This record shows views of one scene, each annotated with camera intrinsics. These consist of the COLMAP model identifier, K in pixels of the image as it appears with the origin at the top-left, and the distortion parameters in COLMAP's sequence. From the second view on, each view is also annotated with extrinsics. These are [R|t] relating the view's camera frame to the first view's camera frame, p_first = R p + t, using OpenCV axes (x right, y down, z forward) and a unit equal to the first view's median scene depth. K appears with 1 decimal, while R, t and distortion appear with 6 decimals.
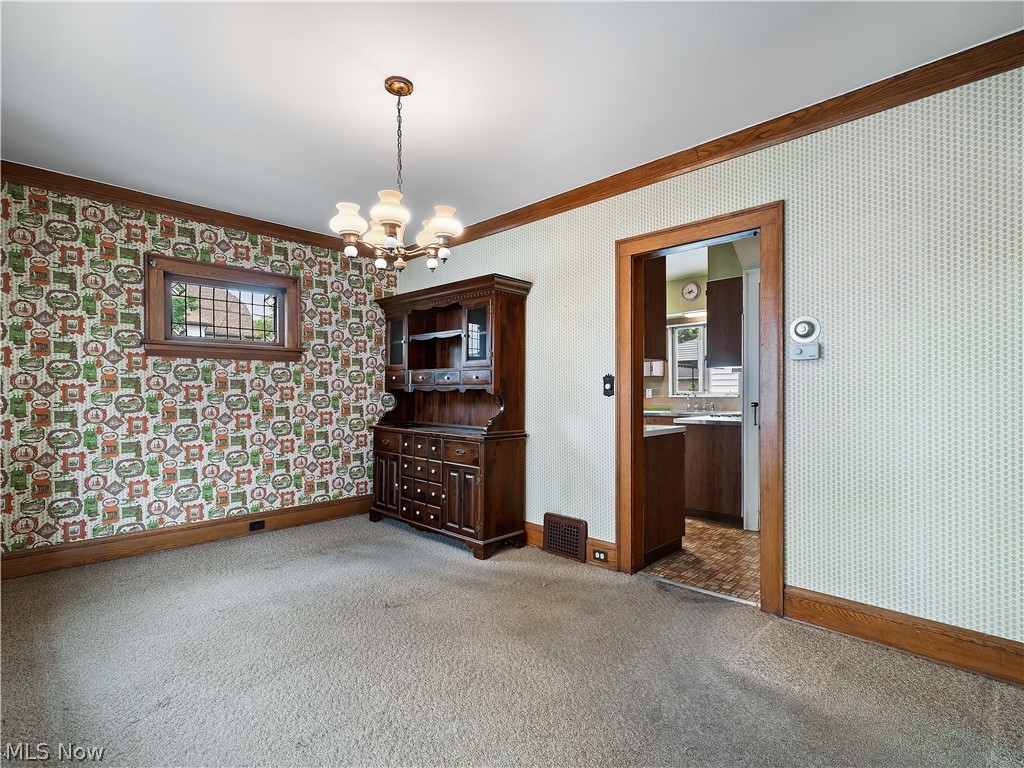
lens RADIAL K [[496.9, 0, 512.0], [0, 496.9, 384.0], [0, 0, 1]] dist [0.003584, -0.001770]
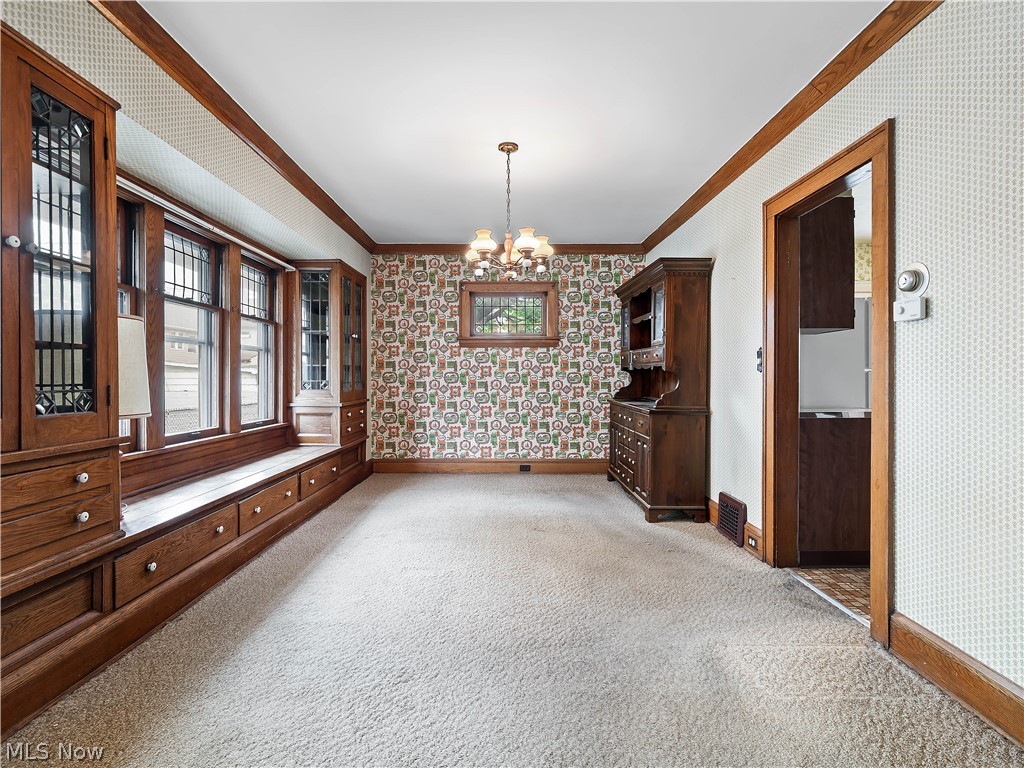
lens RADIAL K [[494.4, 0, 512.6], [0, 494.4, 364.9], [0, 0, 1]] dist [0.001265, -0.001263]
pose [[0.704832, -0.013554, -0.709245, 0.489379], [0.010999, 0.999906, -0.008178, 0.013181], [0.709289, -0.002037, 0.704915, 0.021548]]
